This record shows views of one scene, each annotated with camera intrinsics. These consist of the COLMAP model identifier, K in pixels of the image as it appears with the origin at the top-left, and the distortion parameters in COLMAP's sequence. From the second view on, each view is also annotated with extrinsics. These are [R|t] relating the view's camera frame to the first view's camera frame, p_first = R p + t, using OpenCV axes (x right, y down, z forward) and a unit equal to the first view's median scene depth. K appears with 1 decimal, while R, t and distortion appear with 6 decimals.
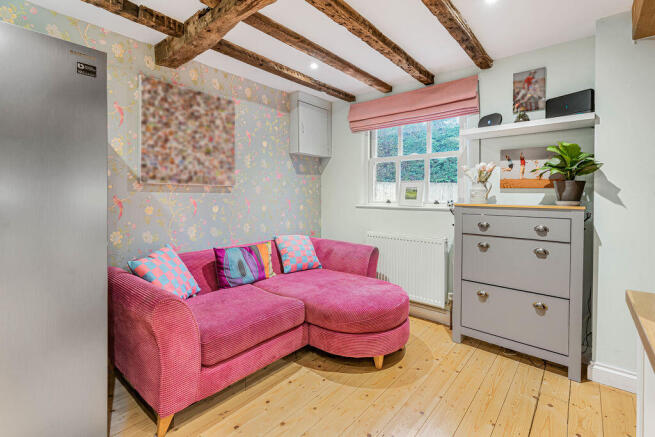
lens RADIAL K [[302.5, 0, 327.1], [0, 302.5, 200.0], [0, 0, 1]] dist [0.001235, 0.000322]
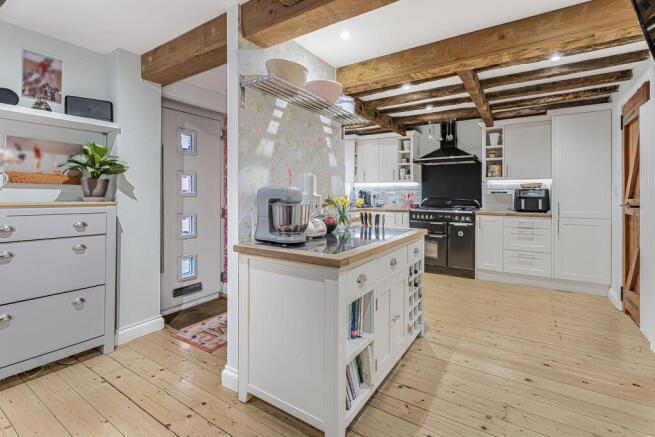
lens RADIAL K [[302.5, 0, 327.1], [0, 302.5, 200.0], [0, 0, 1]] dist [0.001235, 0.000322]
pose [[-0.126265, -0.024307, 0.991699, -0.362781], [0.010129, 0.999616, 0.025791, -0.005123], [-0.991945, 0.013301, -0.125970, 0.275819]]
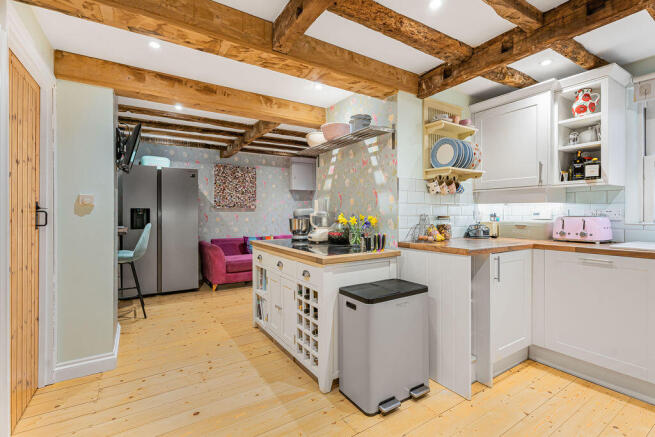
lens RADIAL K [[301.4, 0, 327.9], [0, 301.4, 213.1], [0, 0, 1]] dist [0.000622, 0.000095]
pose [[0.955680, -0.009918, -0.294241, 0.996359], [0.006978, 0.999915, -0.011040, 0.017671], [0.294325, 0.008497, 0.955668, -1.075256]]
